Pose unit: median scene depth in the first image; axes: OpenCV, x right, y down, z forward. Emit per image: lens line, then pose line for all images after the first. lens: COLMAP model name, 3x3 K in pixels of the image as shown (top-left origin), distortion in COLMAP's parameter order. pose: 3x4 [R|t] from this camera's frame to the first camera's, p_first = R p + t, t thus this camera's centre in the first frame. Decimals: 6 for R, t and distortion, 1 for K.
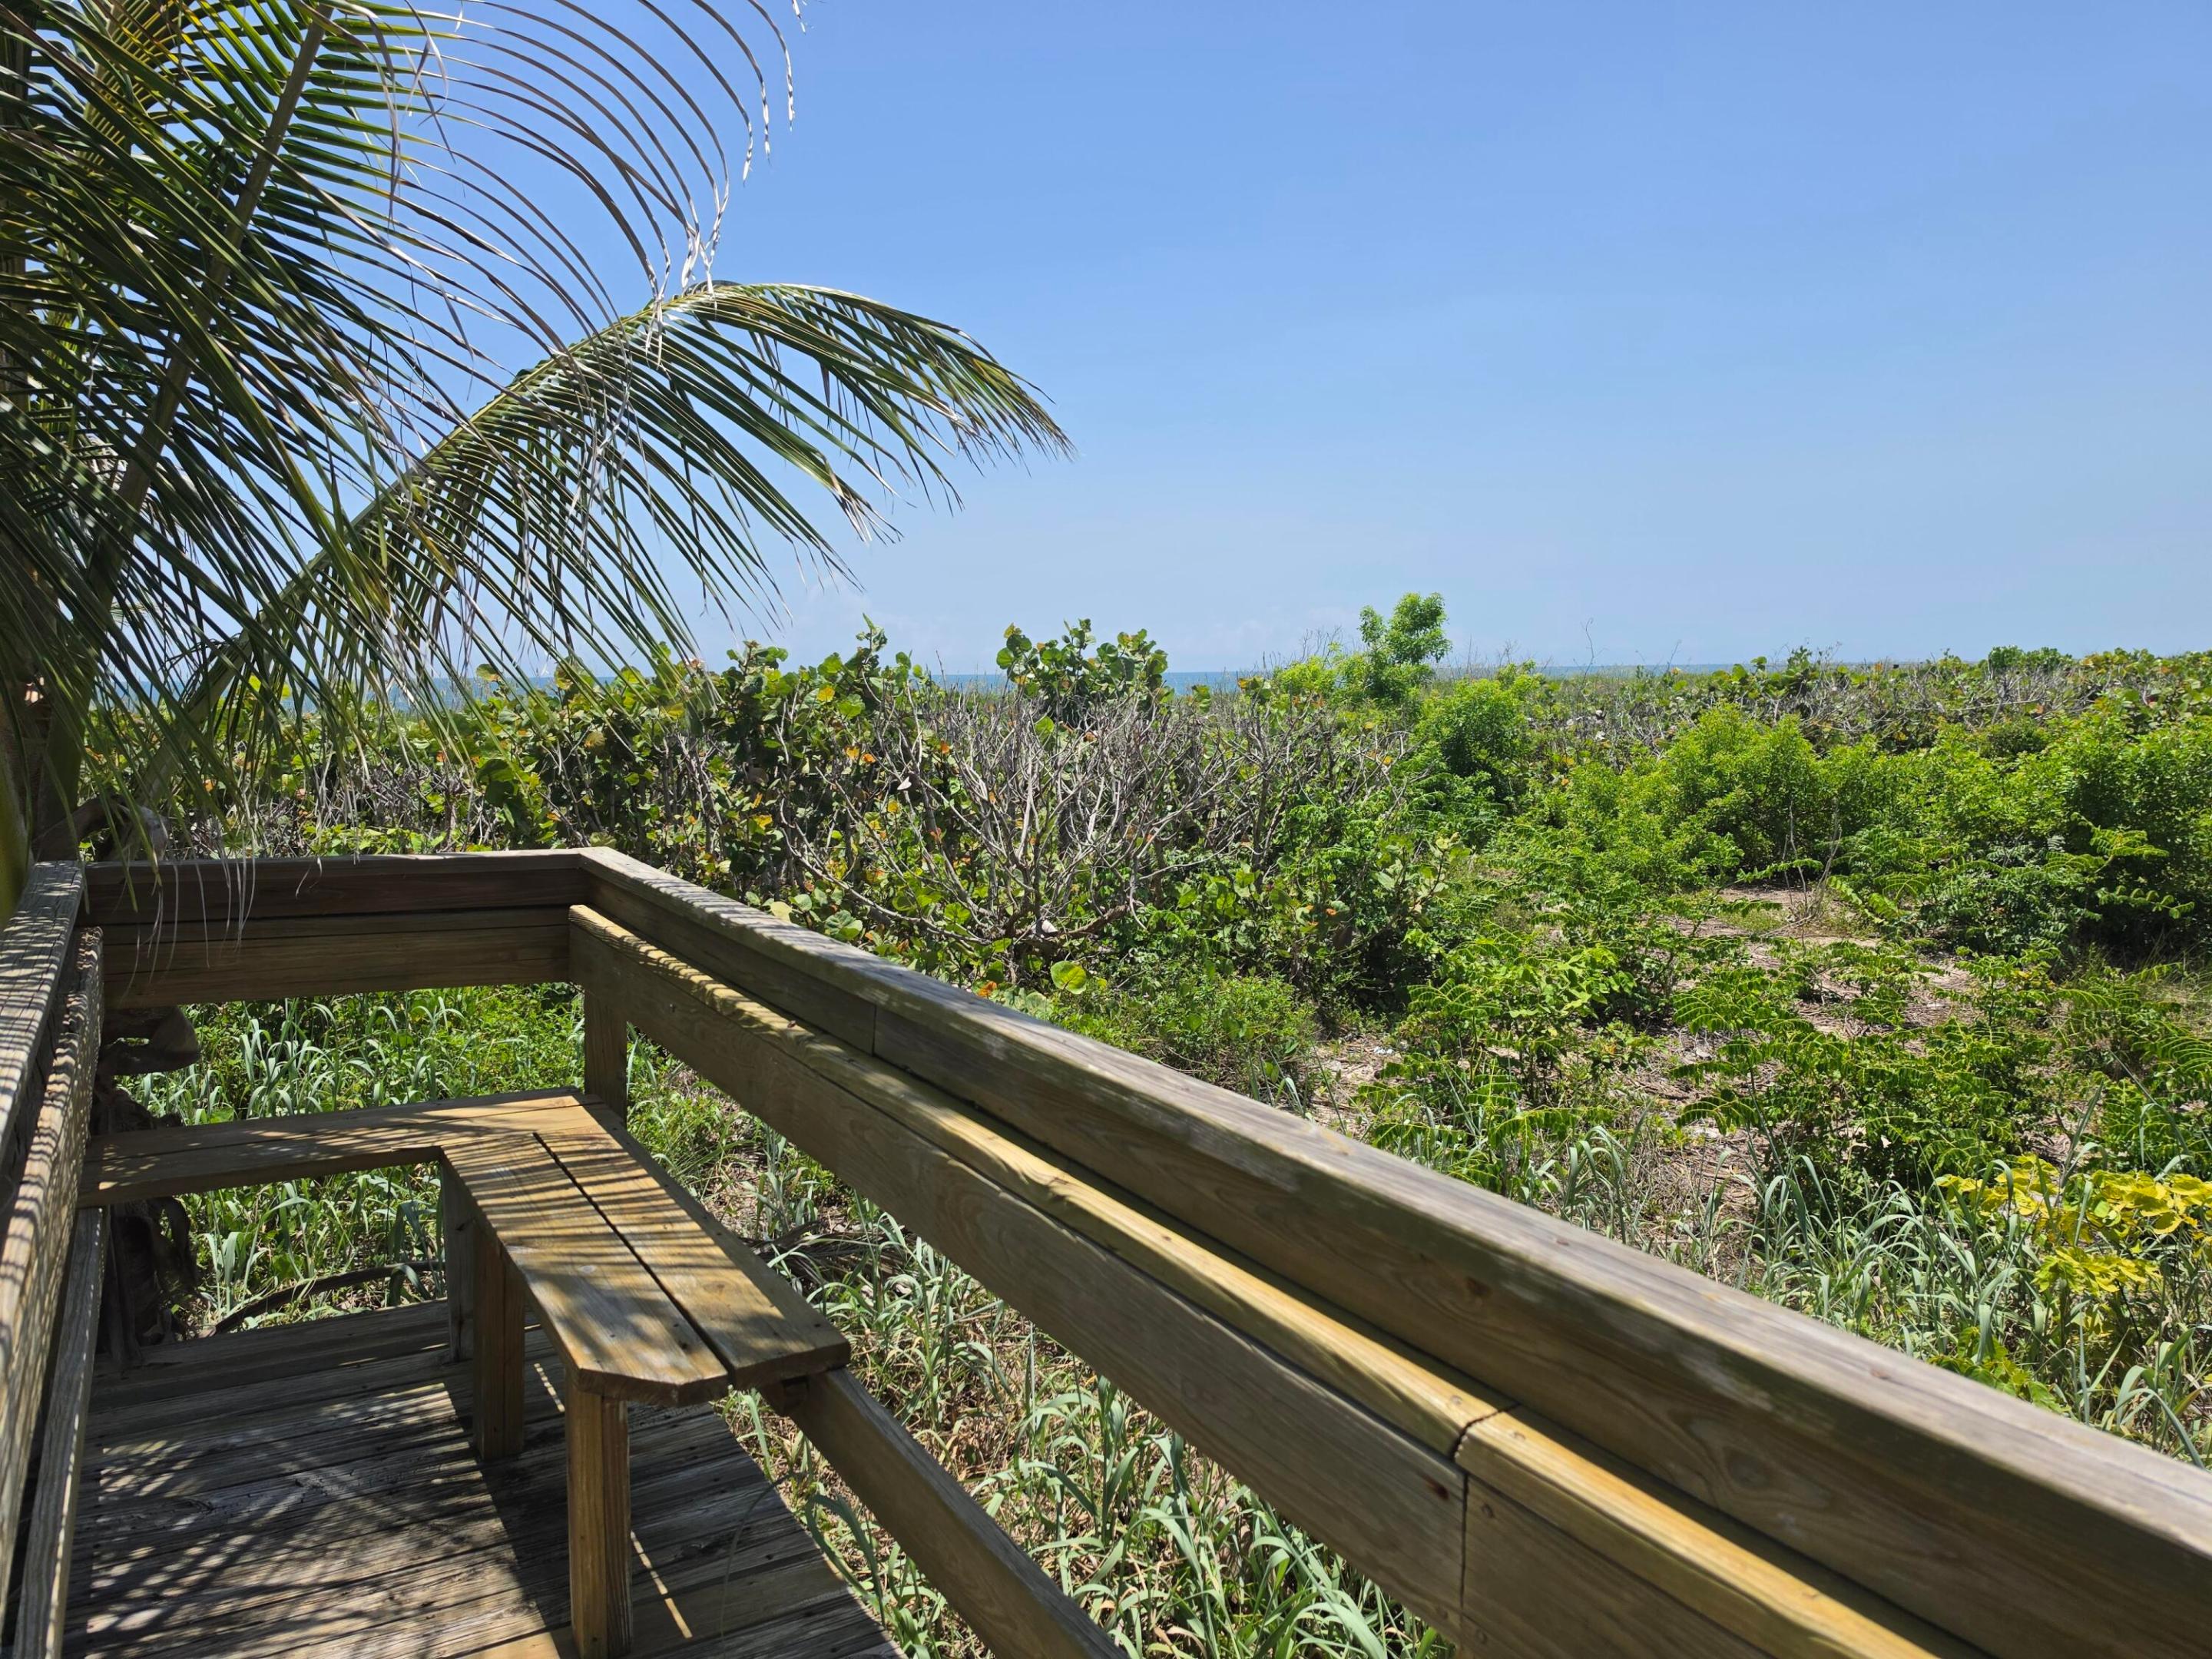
lens RADIAL K [[1576.0, 0, 1106.0], [0, 1576.0, 829.5], [0, 0, 1]] dist [-0.004383, 0.003670]
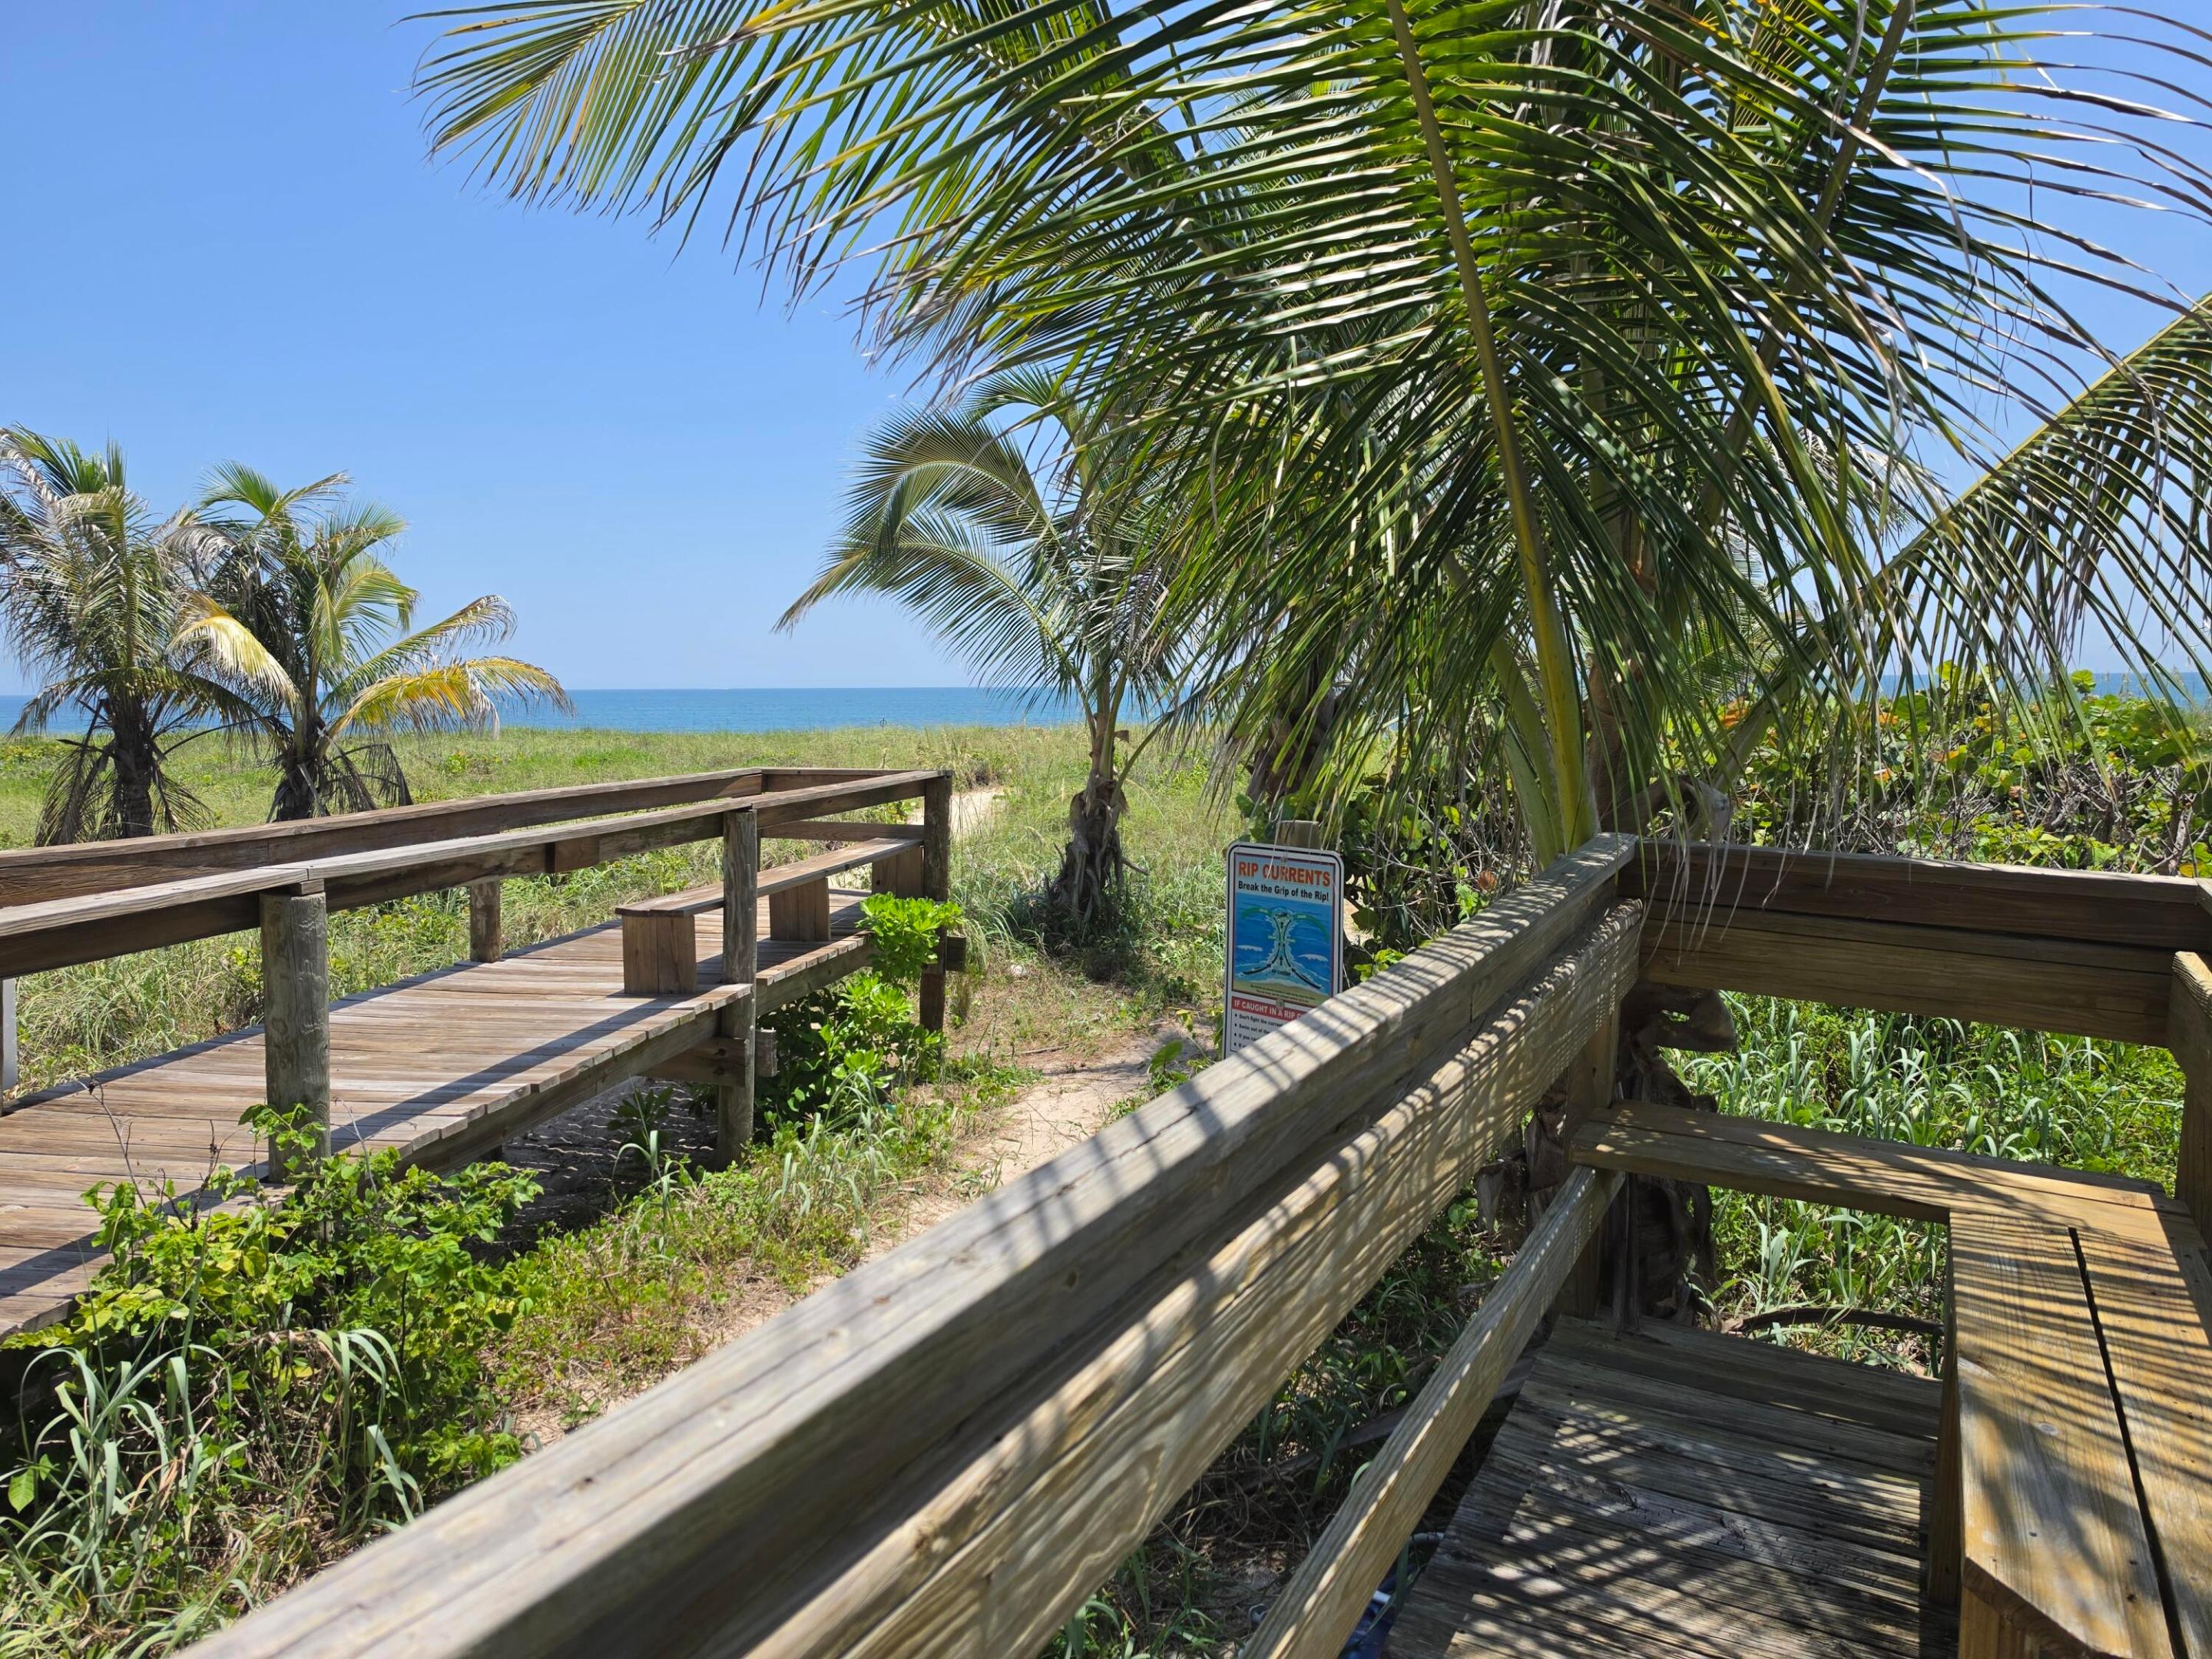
lens RADIAL K [[1576.0, 0, 1106.0], [0, 1576.0, 829.5], [0, 0, 1]] dist [-0.004383, 0.003670]
pose [[0.537414, 0.082954, -0.839229, 0.030428], [-0.085580, 0.995378, 0.043586, 0.001182], [0.838965, 0.048397, 0.542029, 0.156946]]
